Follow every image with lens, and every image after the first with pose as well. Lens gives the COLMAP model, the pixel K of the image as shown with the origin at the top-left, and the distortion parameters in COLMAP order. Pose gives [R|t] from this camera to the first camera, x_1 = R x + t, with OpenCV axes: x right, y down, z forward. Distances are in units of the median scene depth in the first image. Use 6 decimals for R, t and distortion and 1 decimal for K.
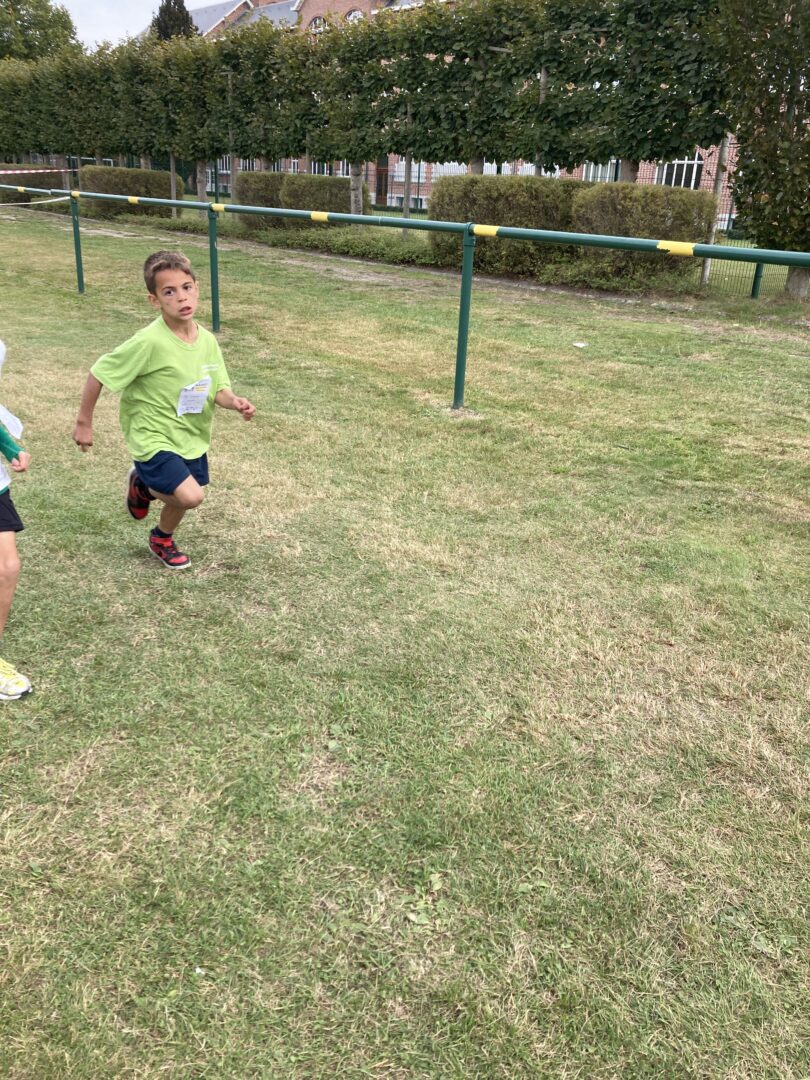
lens RADIAL K [[901.3, 0, 431.0], [0, 901.3, 516.4], [0, 0, 1]] dist [0.063656, -0.064378]
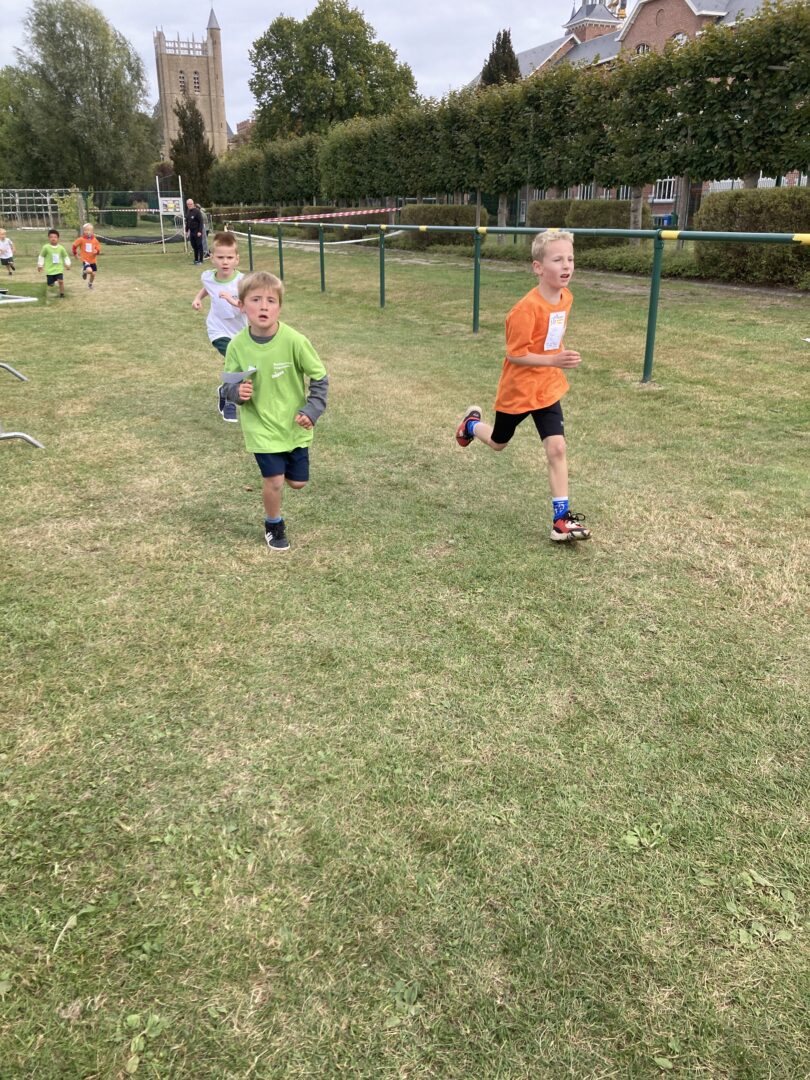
lens RADIAL K [[895.1, 0, 414.4], [0, 895.1, 537.0], [0, 0, 1]] dist [0.020720, -0.002355]
pose [[0.939758, 0.065889, -0.335432, 0.147061], [-0.067294, 0.997705, 0.007444, 0.093157], [0.335153, 0.015577, 0.942035, -0.219167]]
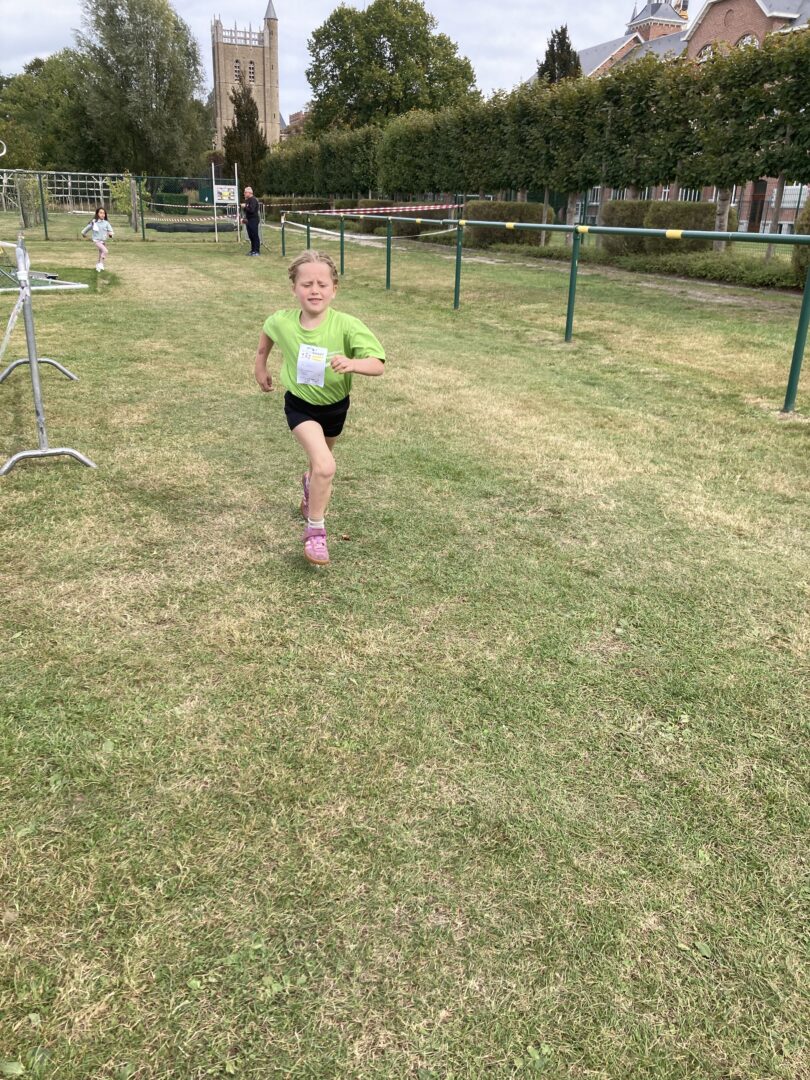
lens RADIAL K [[899.5, 0, 419.9], [0, 899.5, 537.8], [0, 0, 1]] dist [0.023460, -0.009400]
pose [[0.924980, 0.108837, -0.364096, 0.030809], [-0.111917, 0.993636, 0.012699, 0.054421], [0.363161, 0.029002, 0.931275, -0.109547]]
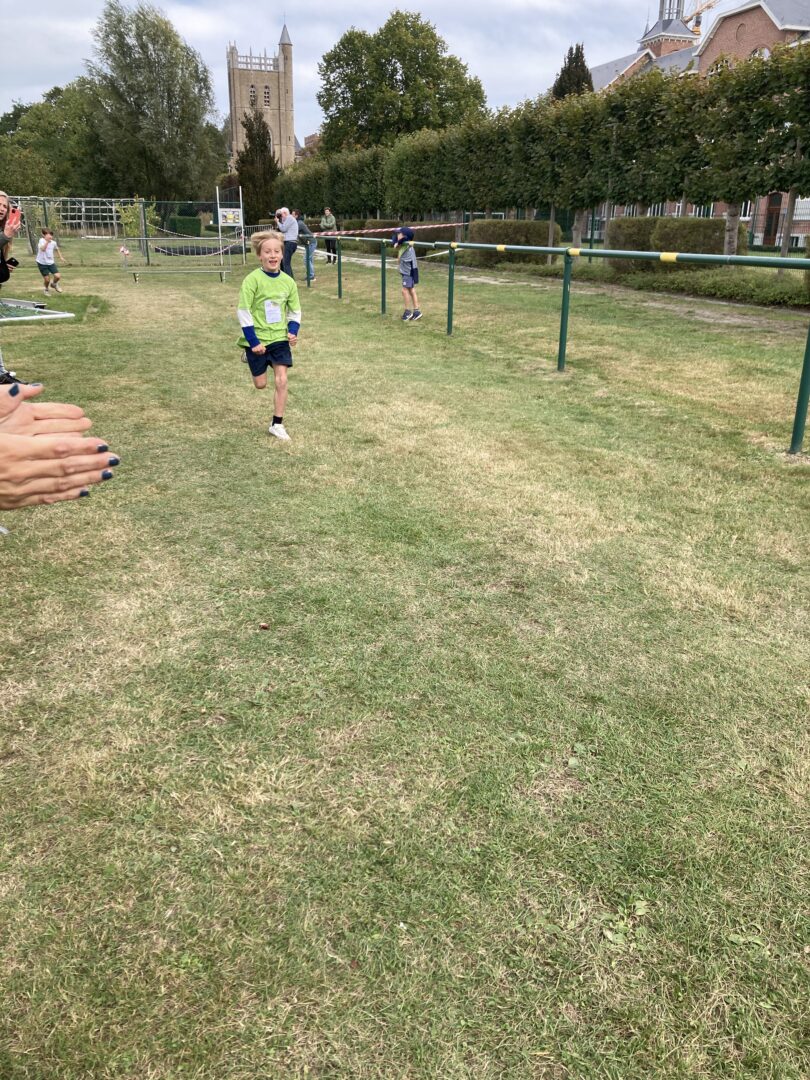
lens RADIAL K [[904.8, 0, 417.0], [0, 904.8, 527.6], [0, 0, 1]] dist [0.020804, 0.002589]
pose [[0.917087, 0.089111, -0.388601, 0.041214], [-0.102667, 0.994614, -0.014214, 0.008839], [0.385242, 0.052932, 0.921296, -0.009450]]
